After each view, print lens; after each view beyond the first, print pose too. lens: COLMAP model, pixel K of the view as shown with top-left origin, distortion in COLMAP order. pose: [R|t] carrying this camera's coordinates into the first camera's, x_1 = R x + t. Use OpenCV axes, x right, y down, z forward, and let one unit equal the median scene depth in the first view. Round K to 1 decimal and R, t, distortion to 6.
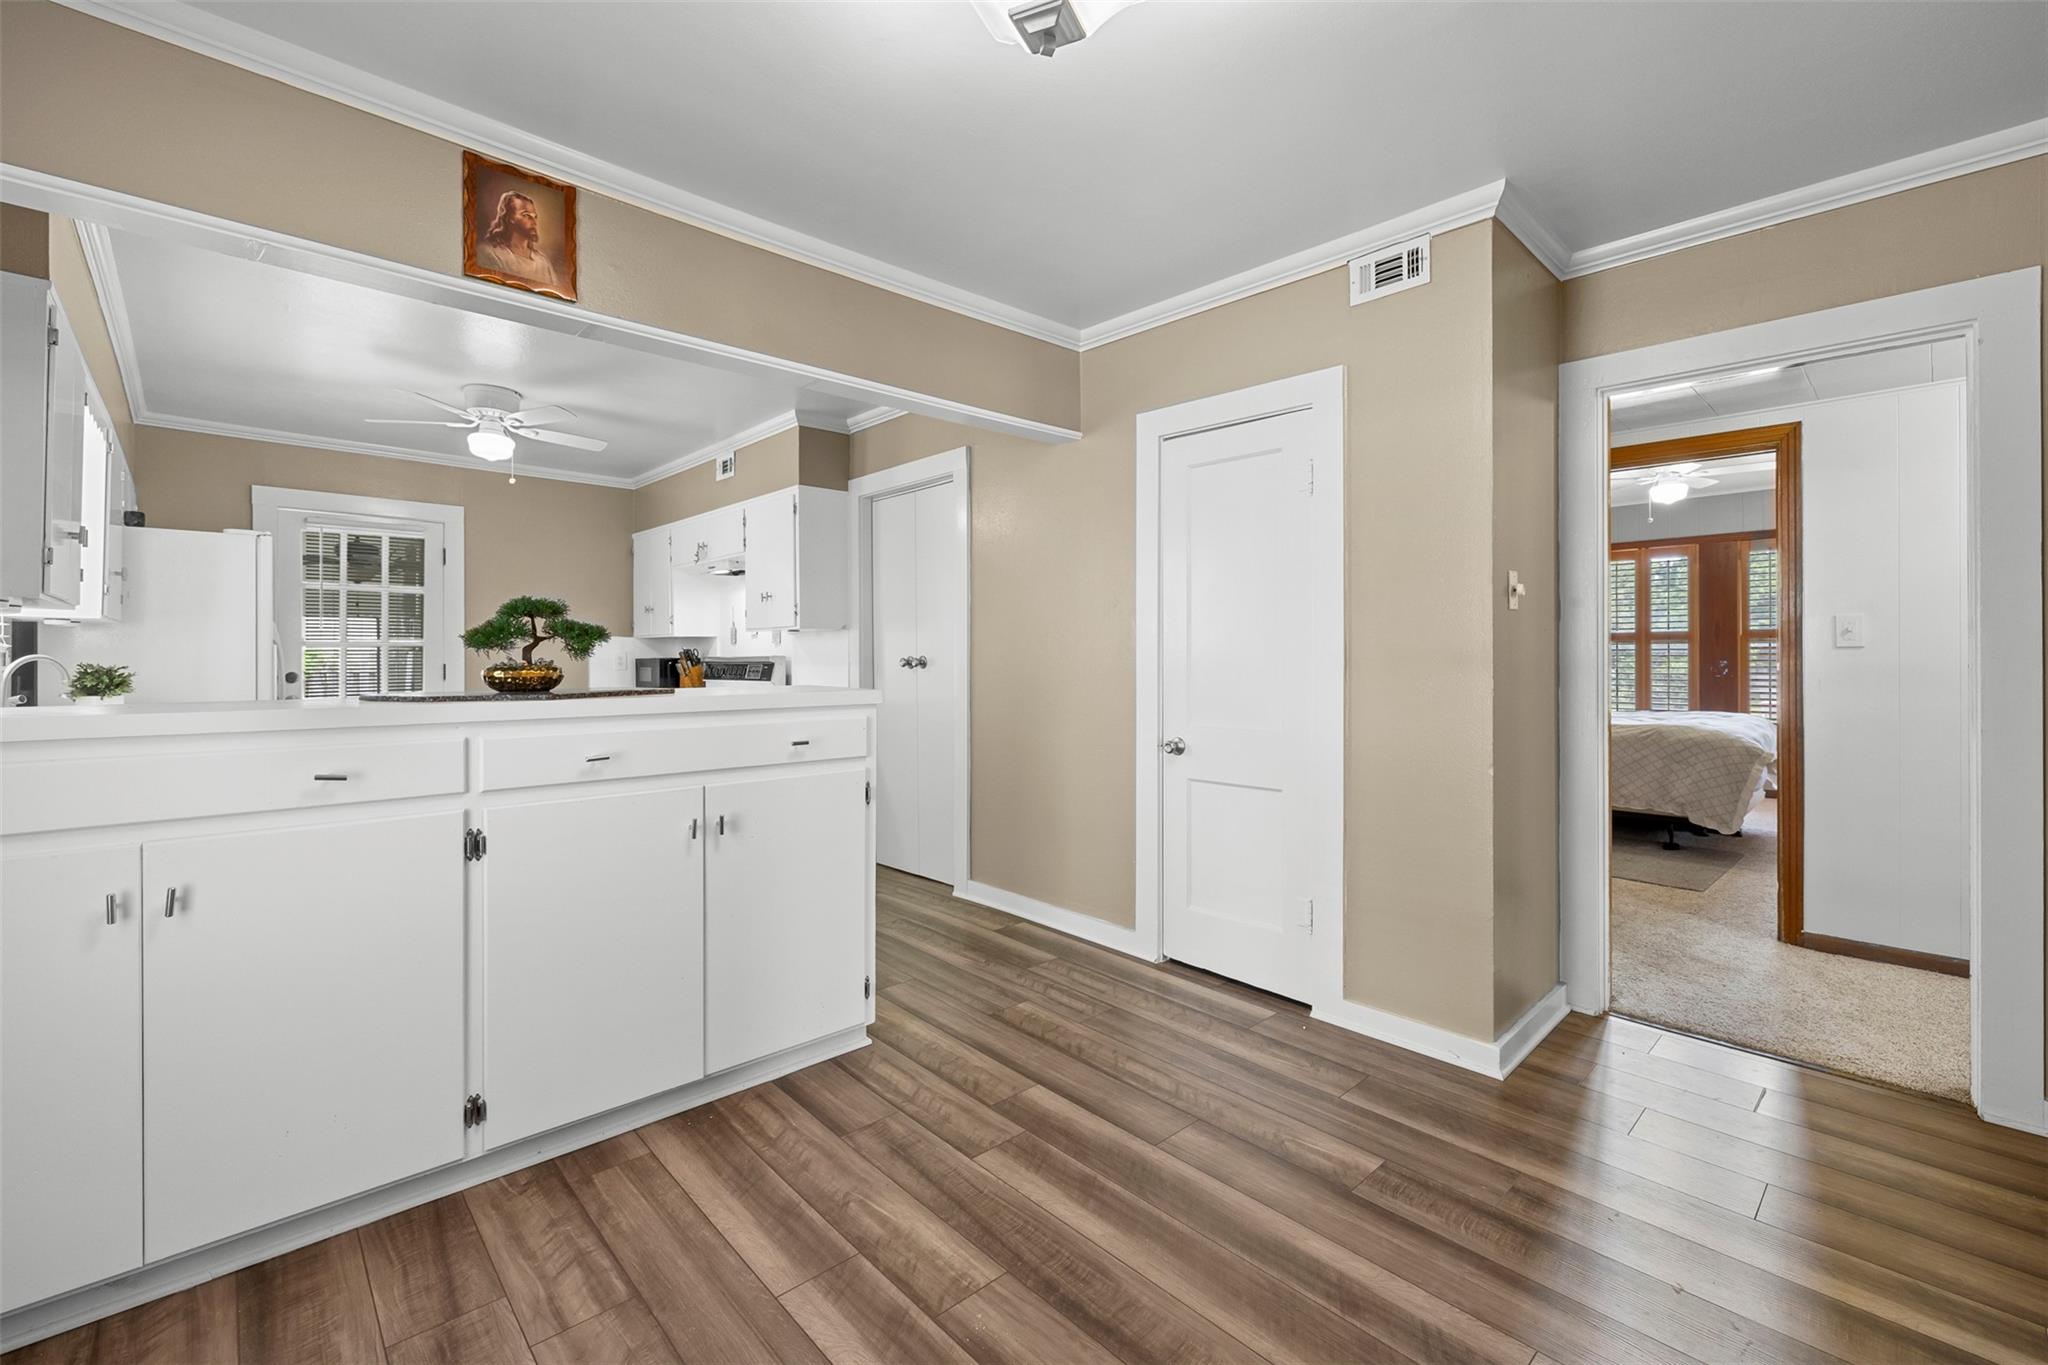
lens RADIAL K [[878.0, 0, 1015.0], [0, 878.0, 662.4], [0, 0, 1]] dist [0.000717, 0.000836]
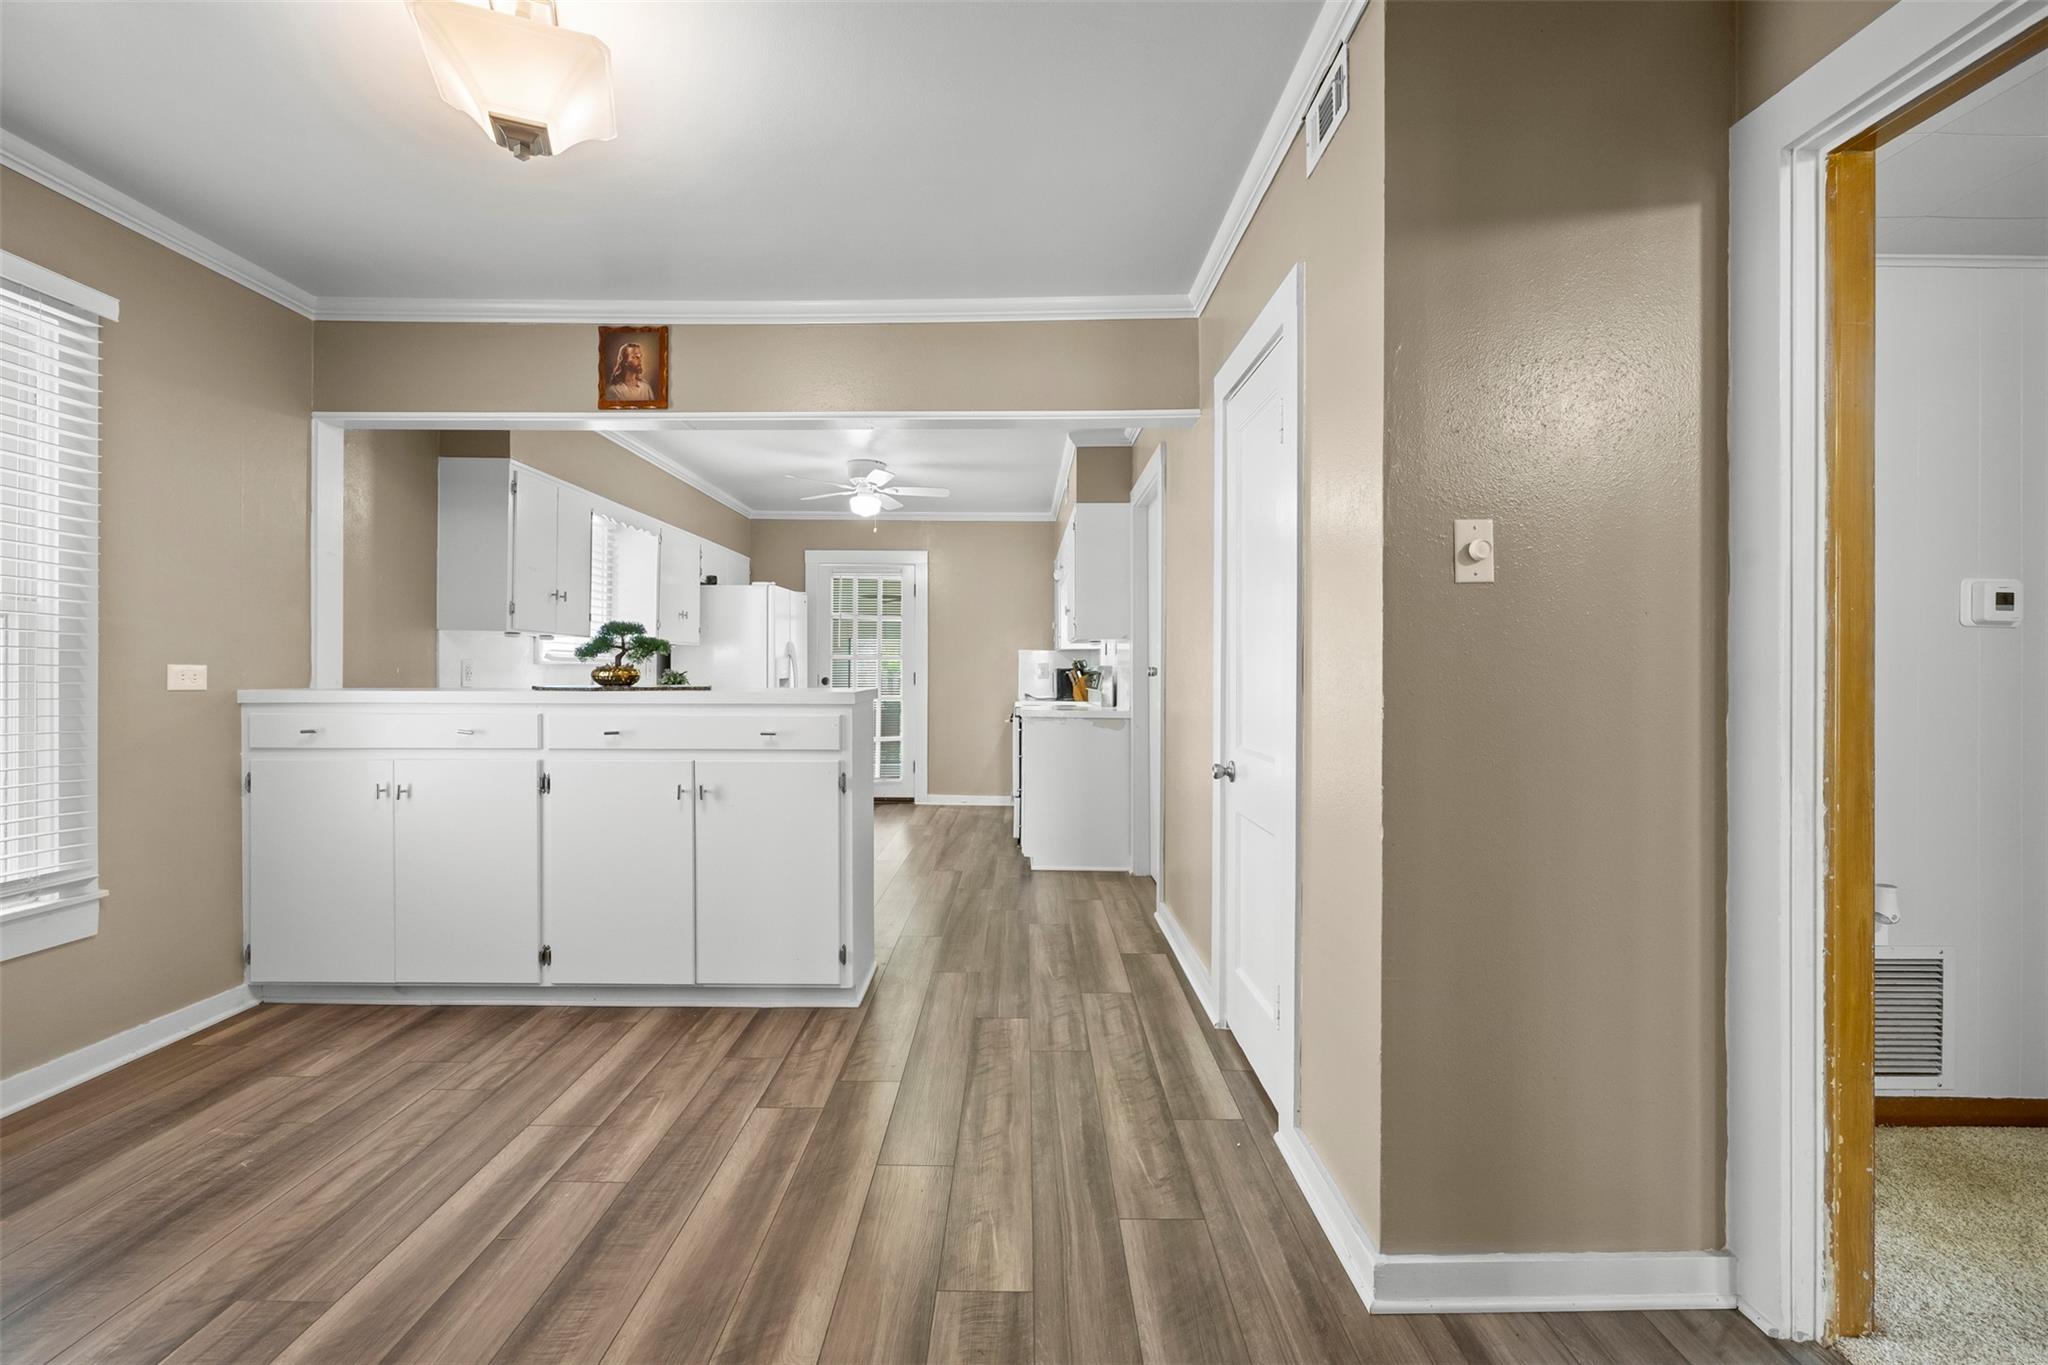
lens RADIAL K [[878.0, 0, 1015.7], [0, 878.0, 676.6], [0, 0, 1]] dist [0.000717, 0.000836]
pose [[0.722571, 0.006306, -0.691268, 0.904355], [-0.006958, 0.999974, 0.001848, 0.010141], [0.691262, 0.003475, 0.722596, 0.392972]]
